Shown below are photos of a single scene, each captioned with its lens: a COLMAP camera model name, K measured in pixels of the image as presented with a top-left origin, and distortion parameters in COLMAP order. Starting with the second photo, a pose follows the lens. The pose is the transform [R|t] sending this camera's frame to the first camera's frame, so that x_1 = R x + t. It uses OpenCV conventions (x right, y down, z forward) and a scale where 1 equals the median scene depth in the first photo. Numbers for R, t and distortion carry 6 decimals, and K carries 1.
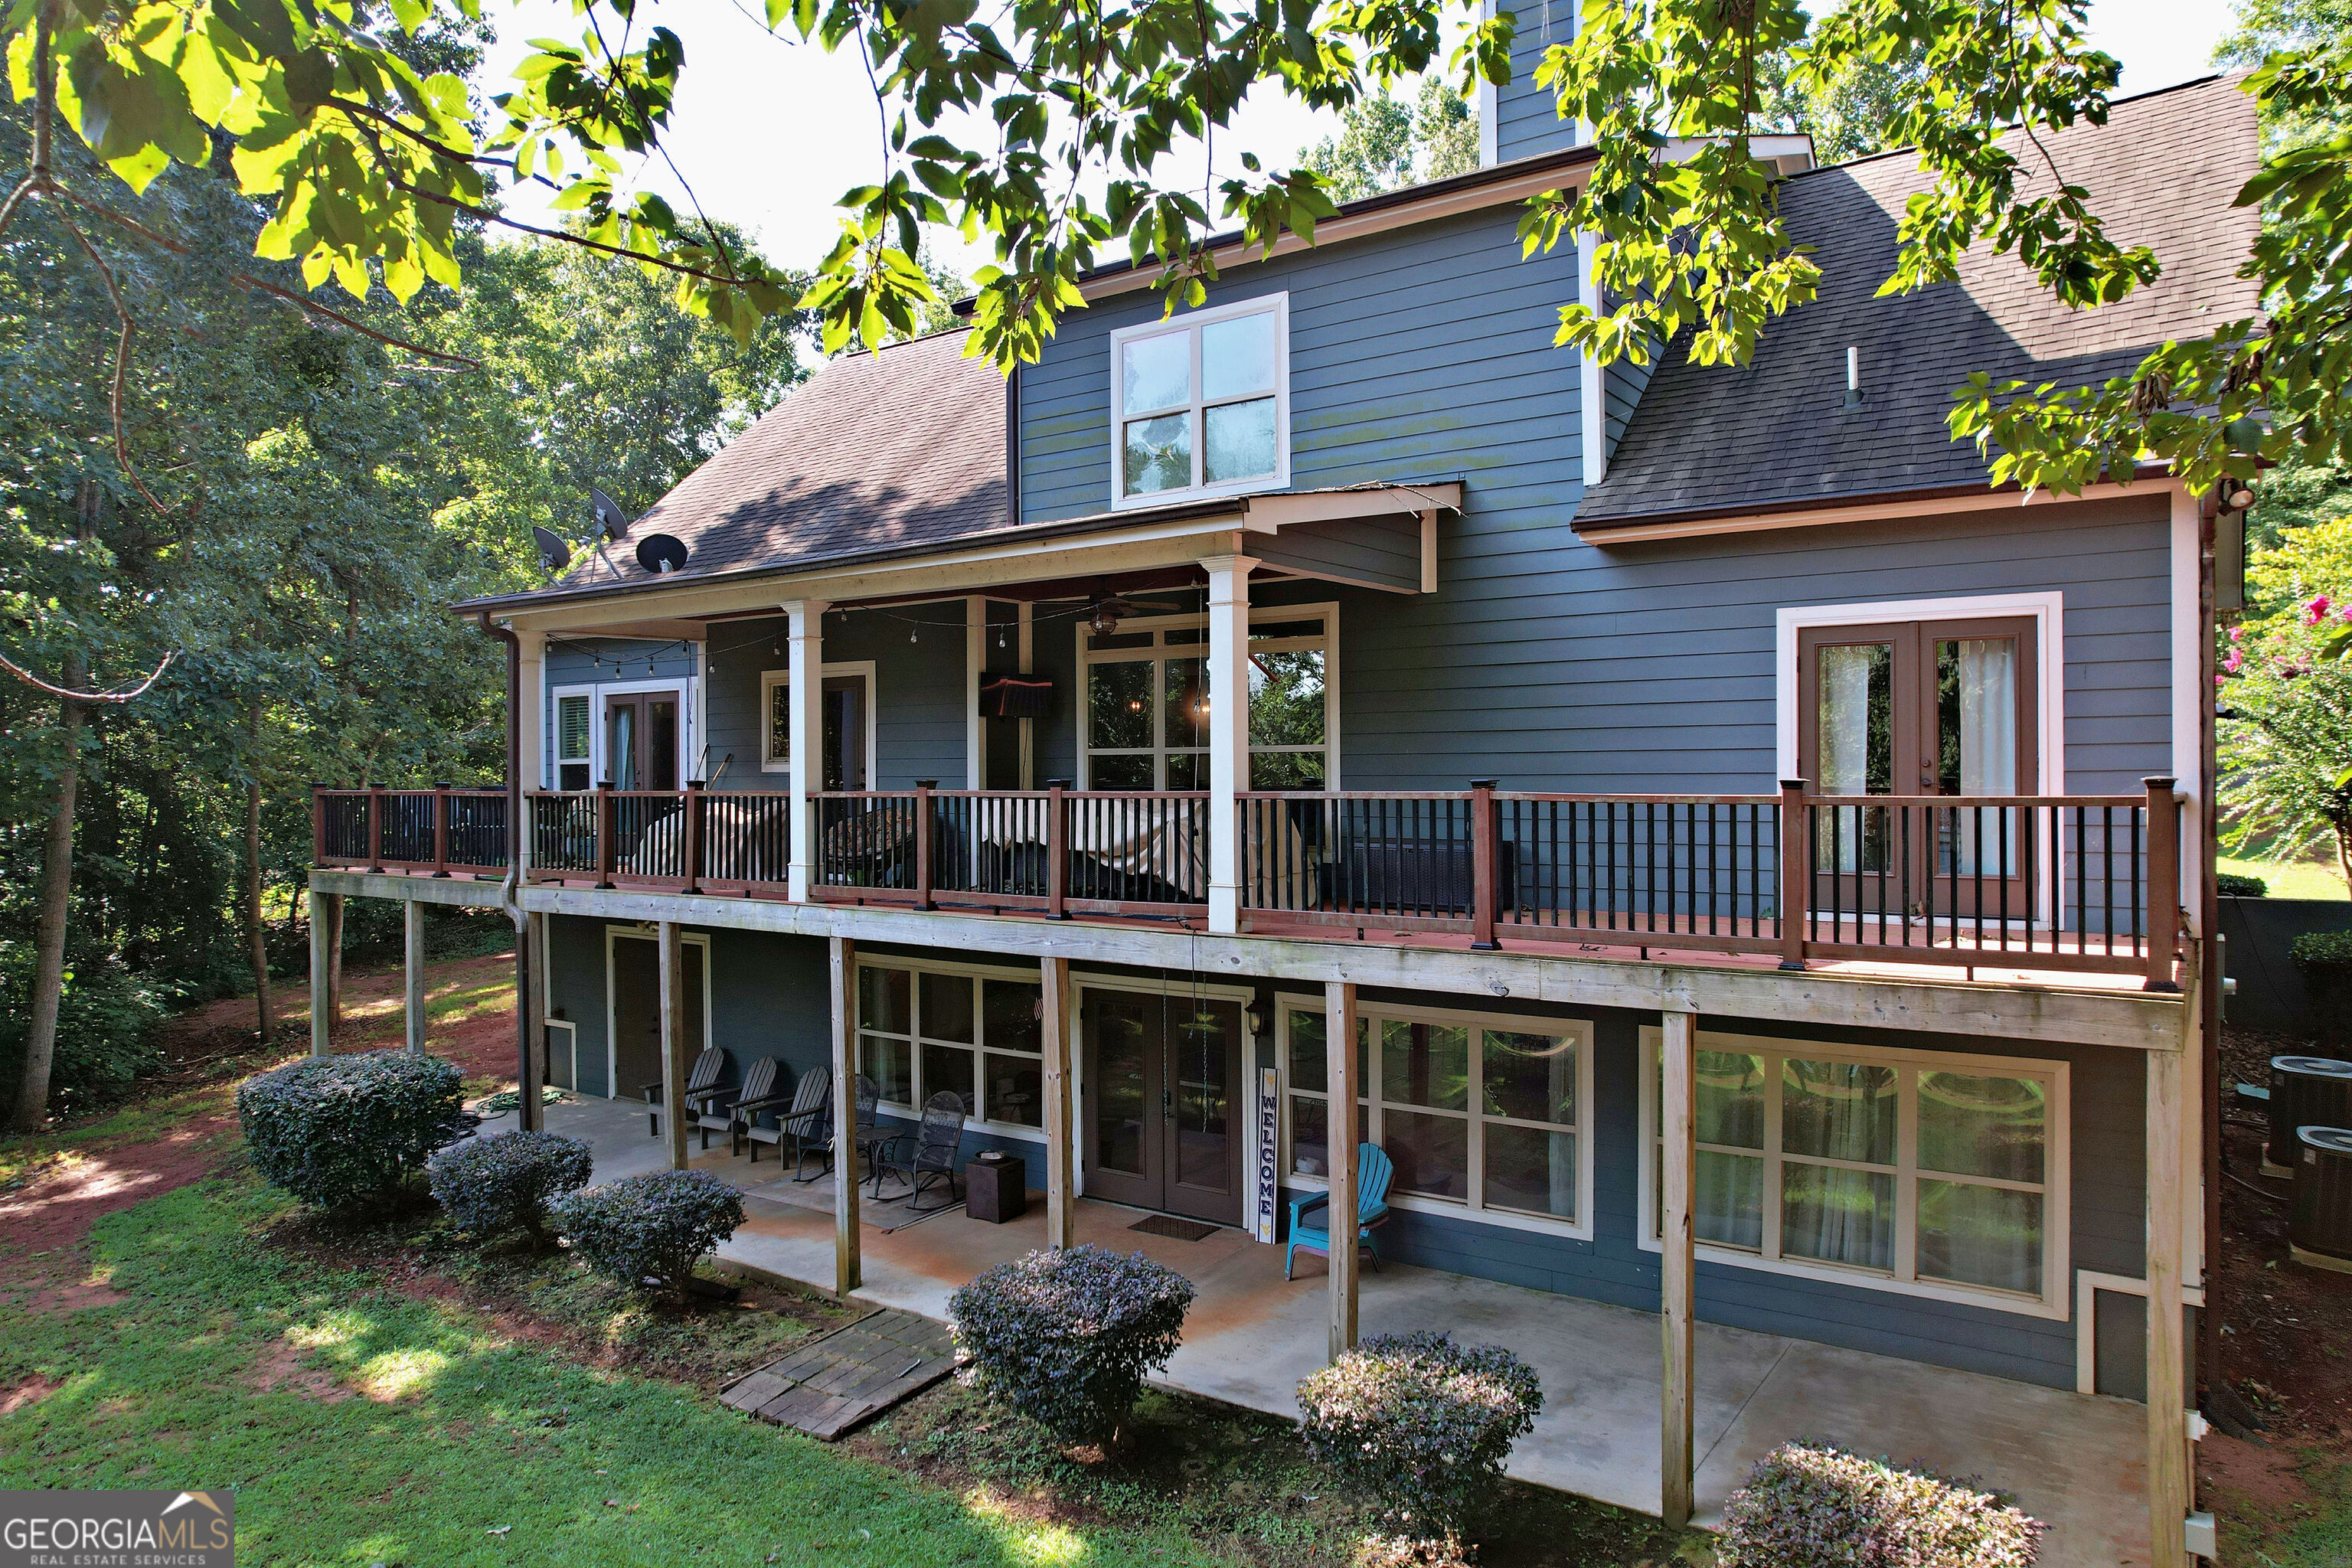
lens RADIAL K [[1516.4, 0, 1176.0], [0, 1516.4, 784.0], [0, 0, 1]] dist [-0.083284, 0.074397]
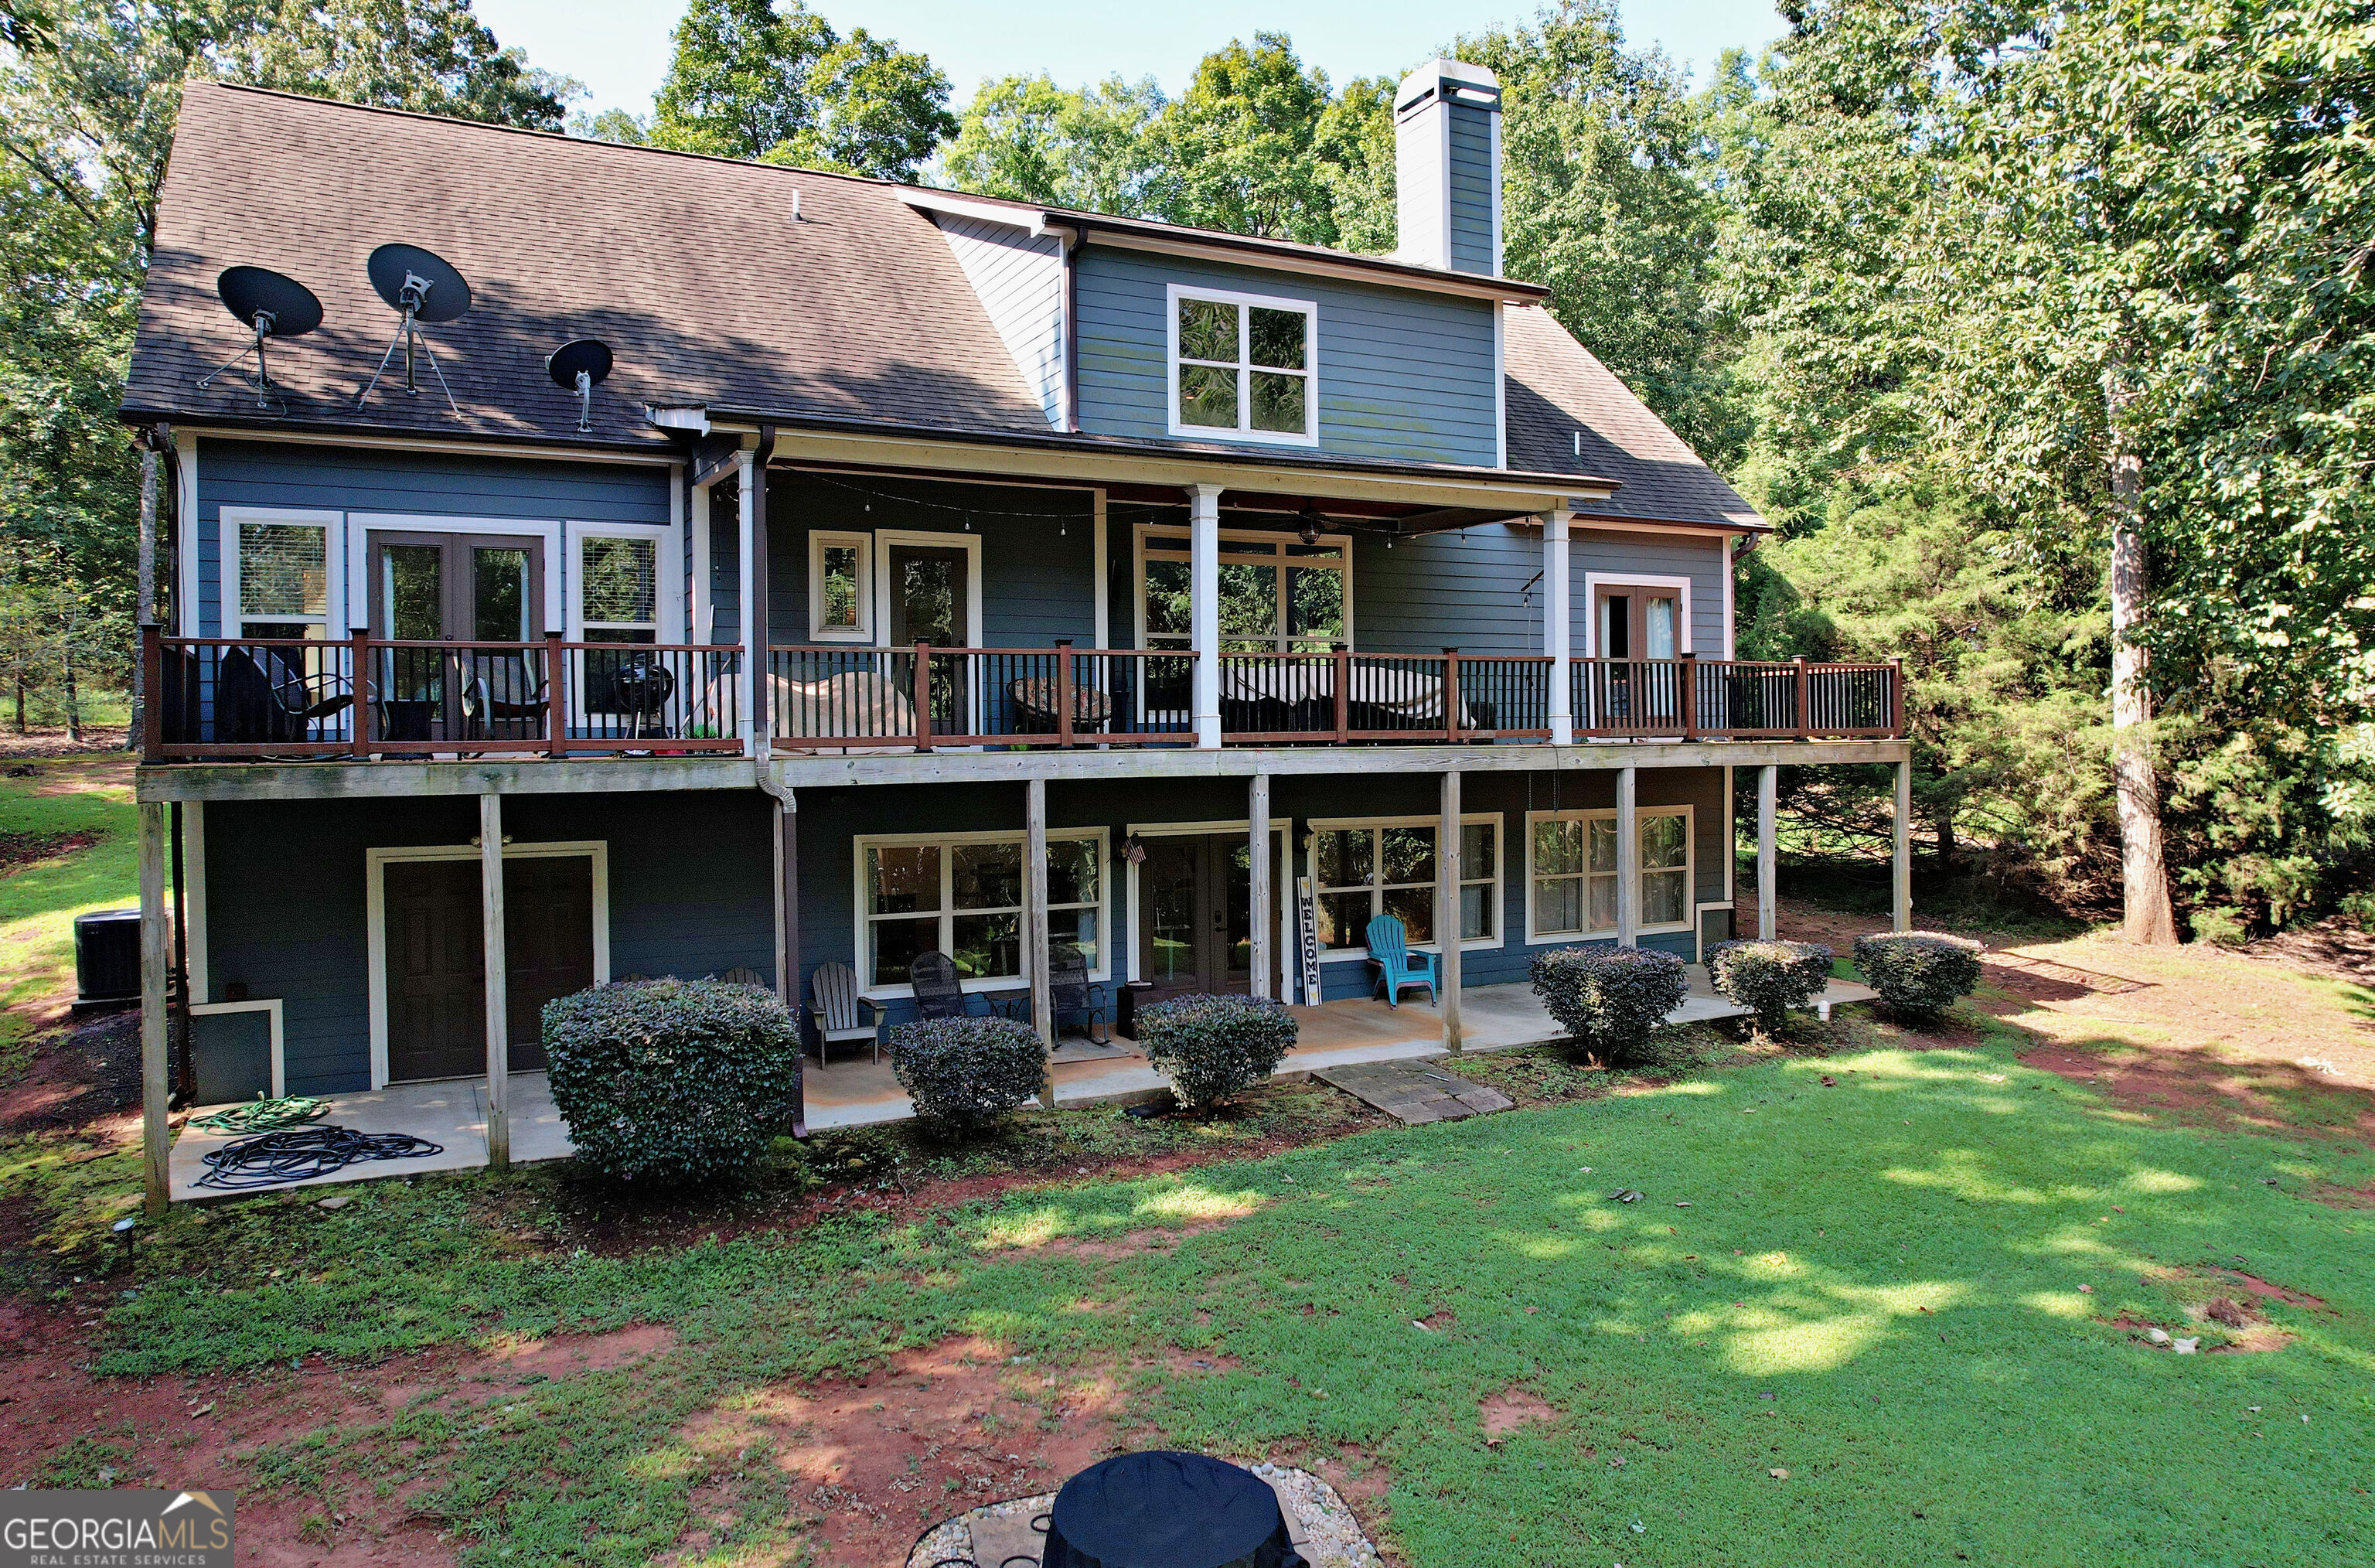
lens RADIAL K [[1649.4, 0, 1263.5], [0, 1649.4, 745.1], [0, 0, 1]] dist [-0.047045, 0.000722]
pose [[0.440661, -0.004606, 0.897662, -1.457873], [0.014429, 0.999894, -0.001952, 0.084736], [-0.897558, 0.013813, 0.440680, 0.448163]]
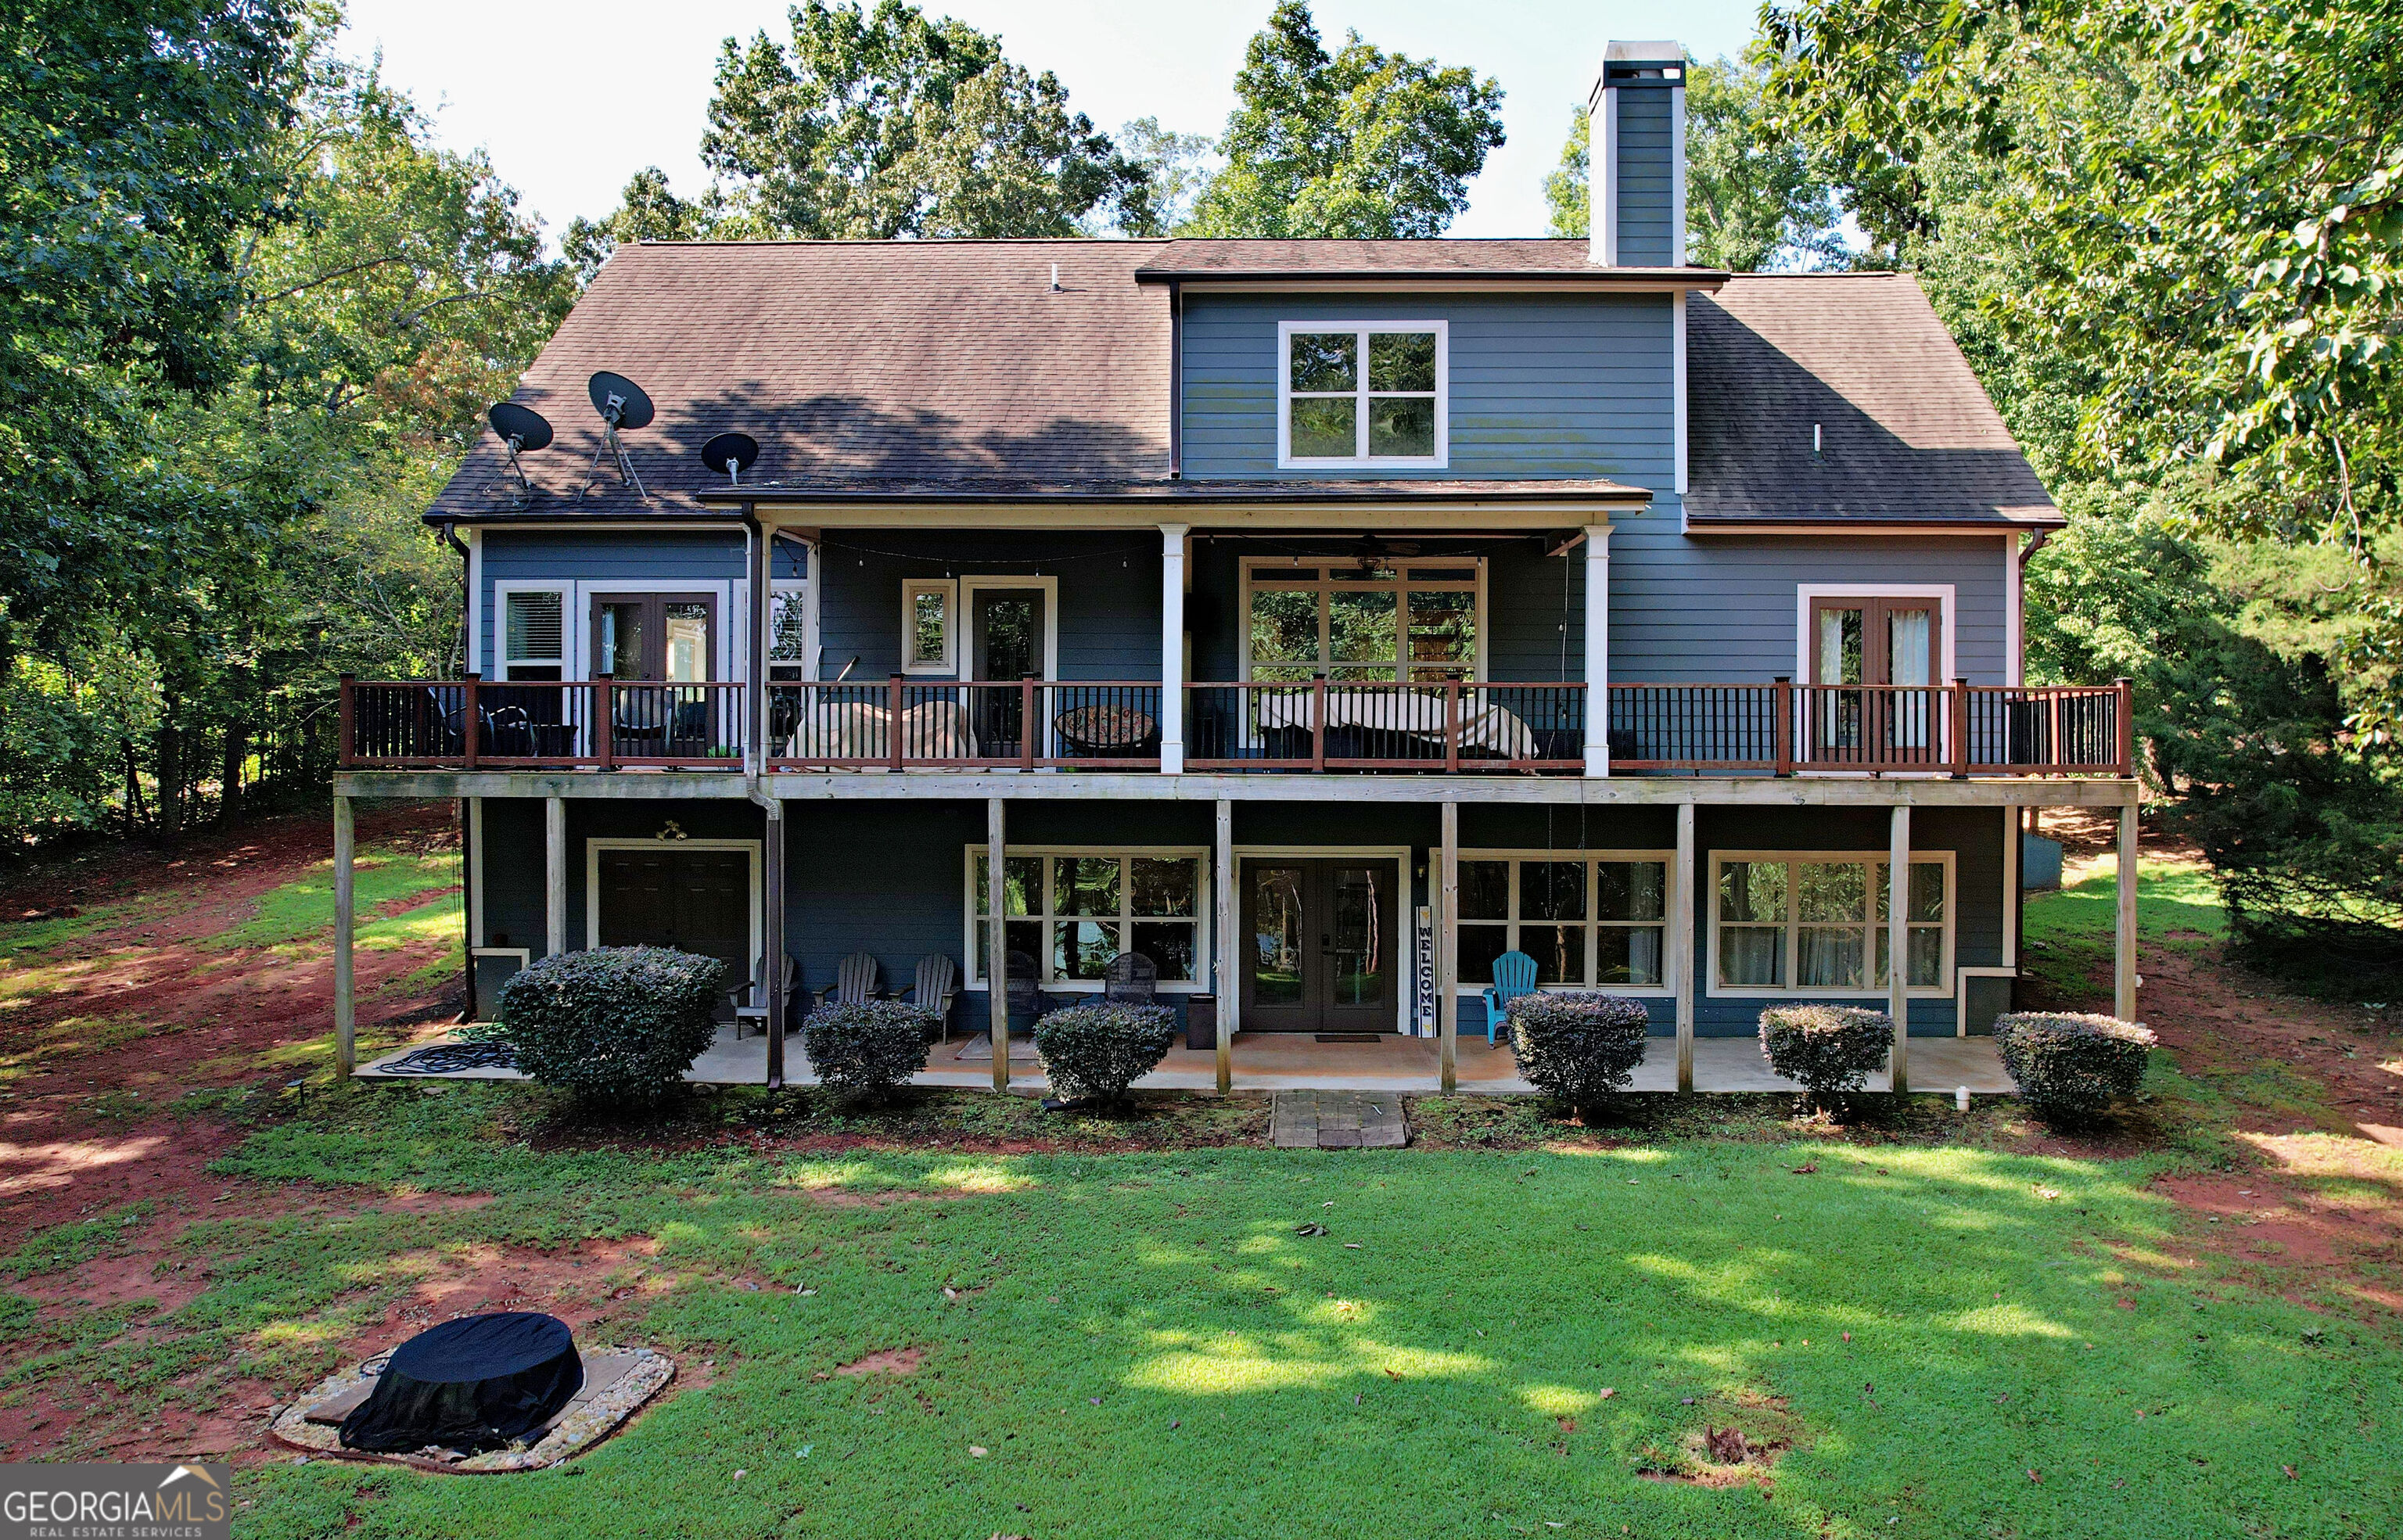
lens RADIAL K [[1761.0, 0, 1241.7], [0, 1761.0, 776.2], [0, 0, 1]] dist [-0.048007, 0.004214]
pose [[0.828768, 0.002858, 0.559586, -1.071063], [-0.004932, 0.999985, 0.002197, 0.082654], [-0.559571, -0.004581, 0.828770, -0.211676]]
